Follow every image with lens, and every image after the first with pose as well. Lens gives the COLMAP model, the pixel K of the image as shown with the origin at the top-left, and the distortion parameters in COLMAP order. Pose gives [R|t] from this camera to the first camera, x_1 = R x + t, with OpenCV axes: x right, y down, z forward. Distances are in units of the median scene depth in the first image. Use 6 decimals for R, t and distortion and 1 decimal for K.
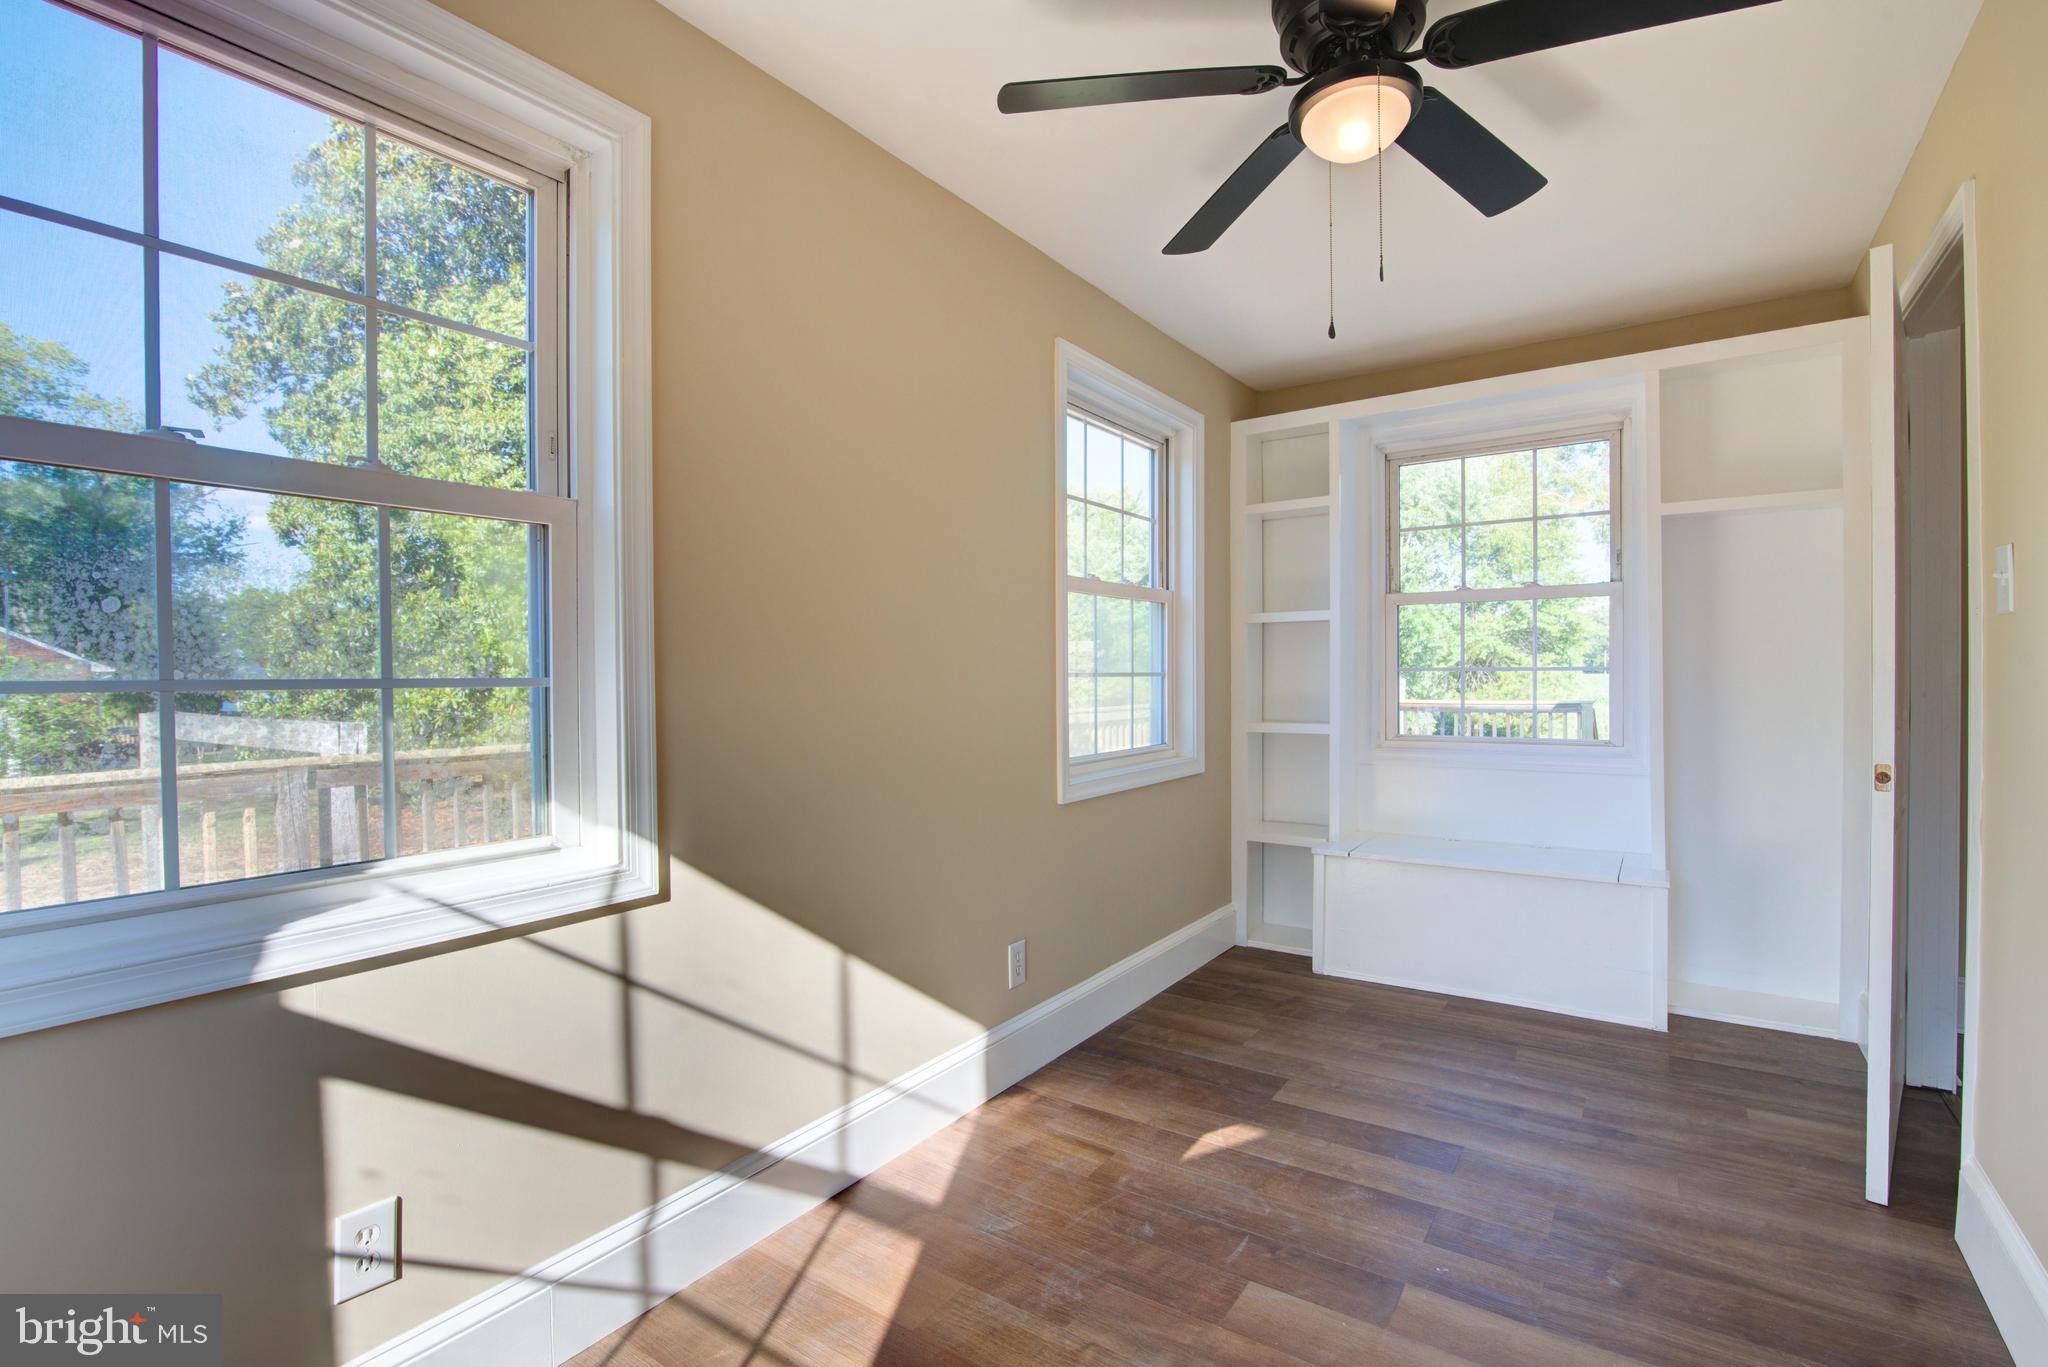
lens RADIAL K [[936.3, 0, 1027.3], [0, 936.3, 692.4], [0, 0, 1]] dist [-0.017055, 0.001585]
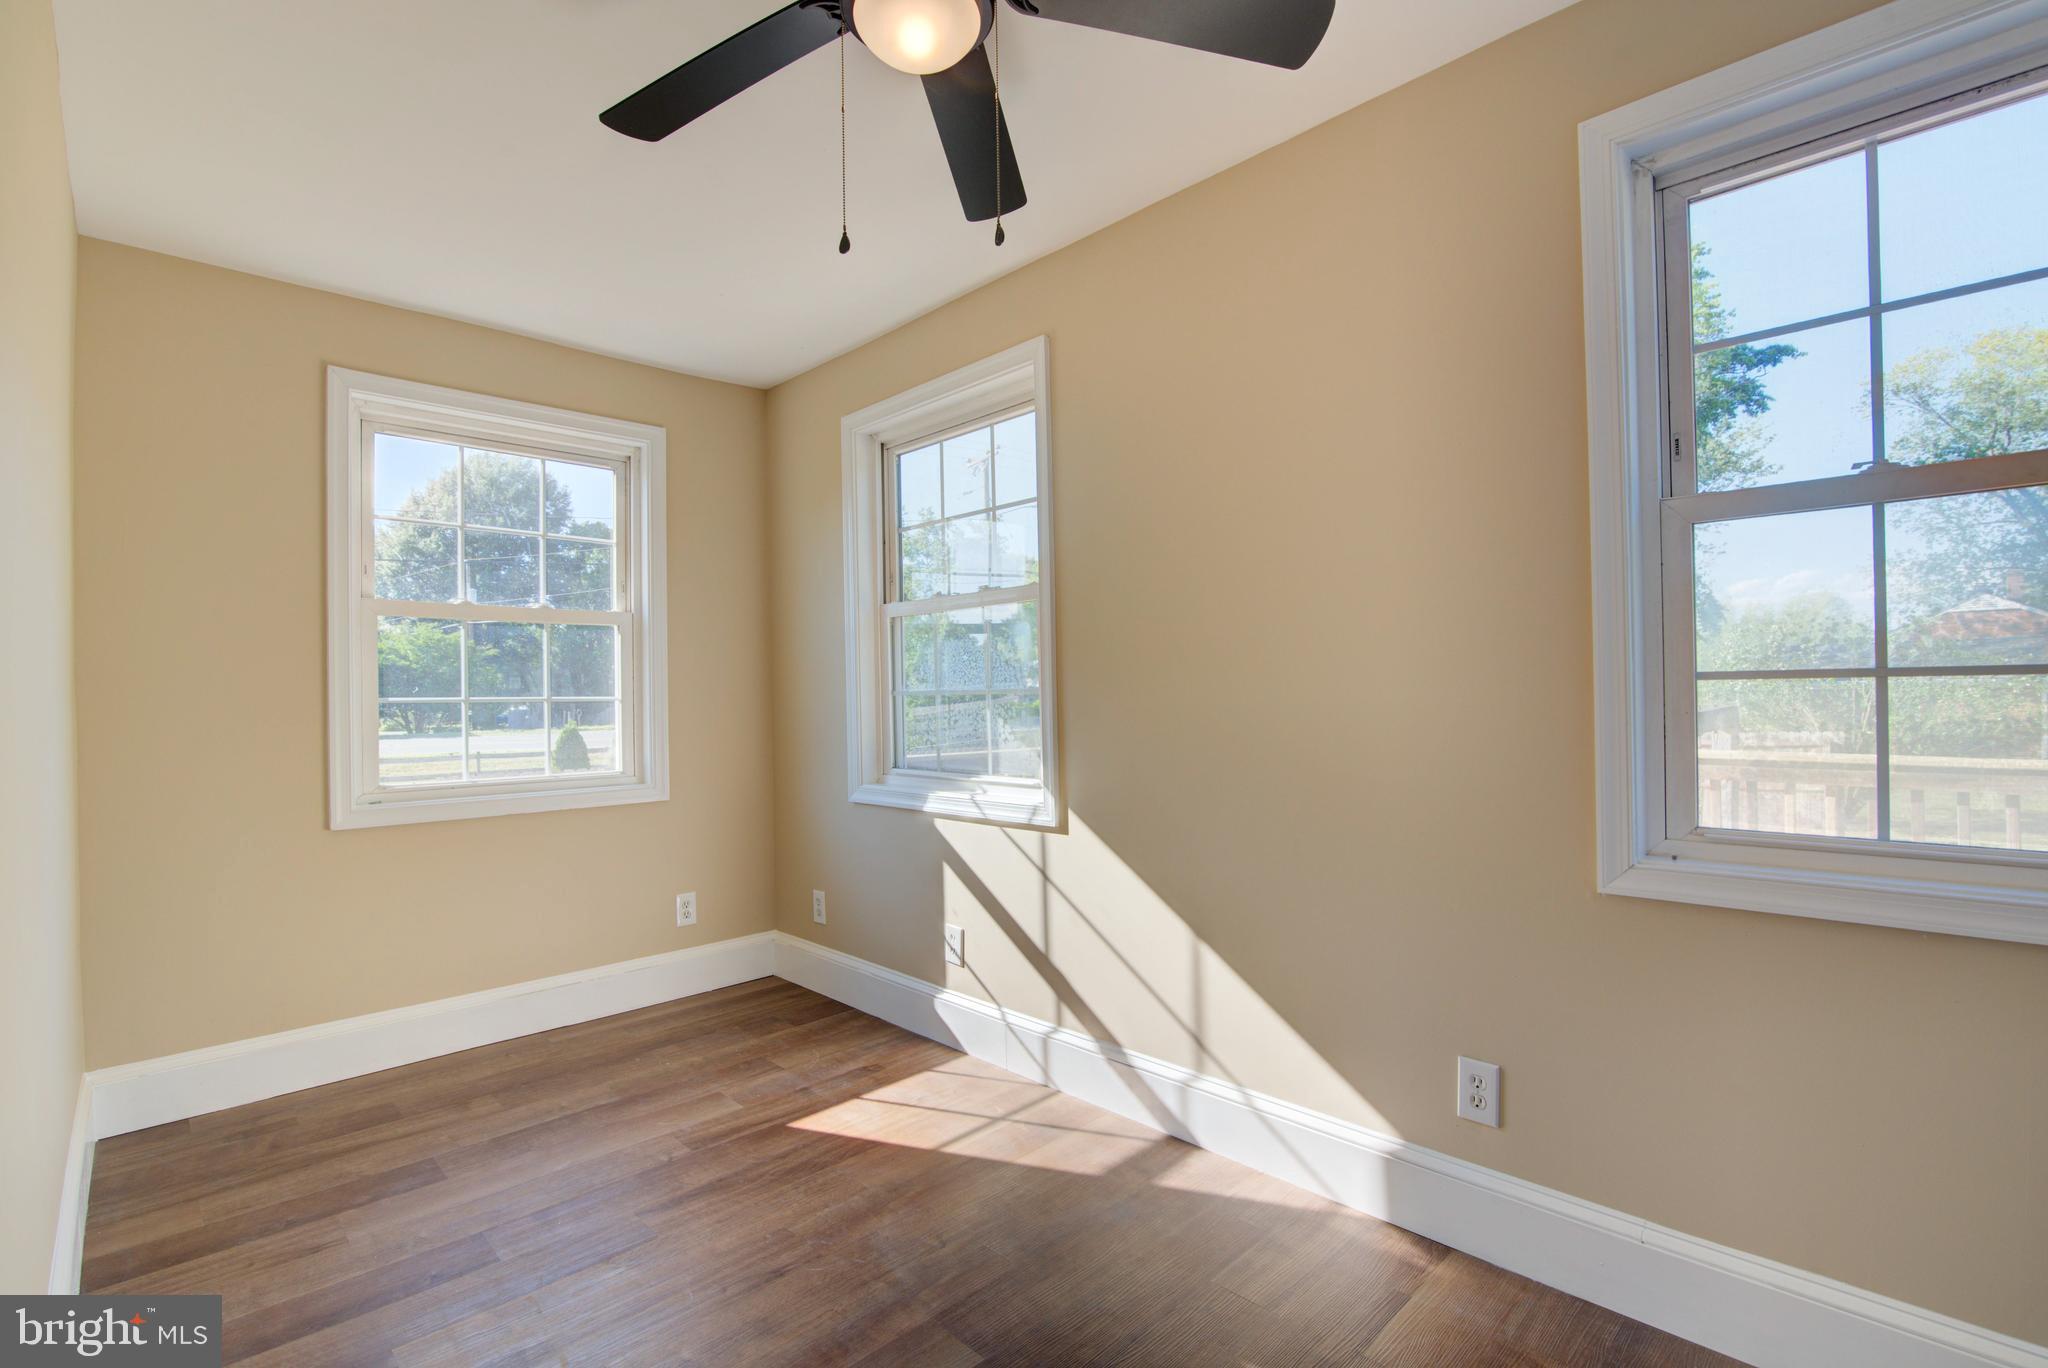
lens RADIAL K [[936.3, 0, 1027.3], [0, 936.3, 692.9], [0, 0, 1]] dist [-0.017055, 0.001585]
pose [[-0.185385, 0.015087, -0.982550, 1.146289], [0.002950, 0.999886, 0.014797, -0.031058], [0.982662, -0.000155, -0.185408, 1.248147]]
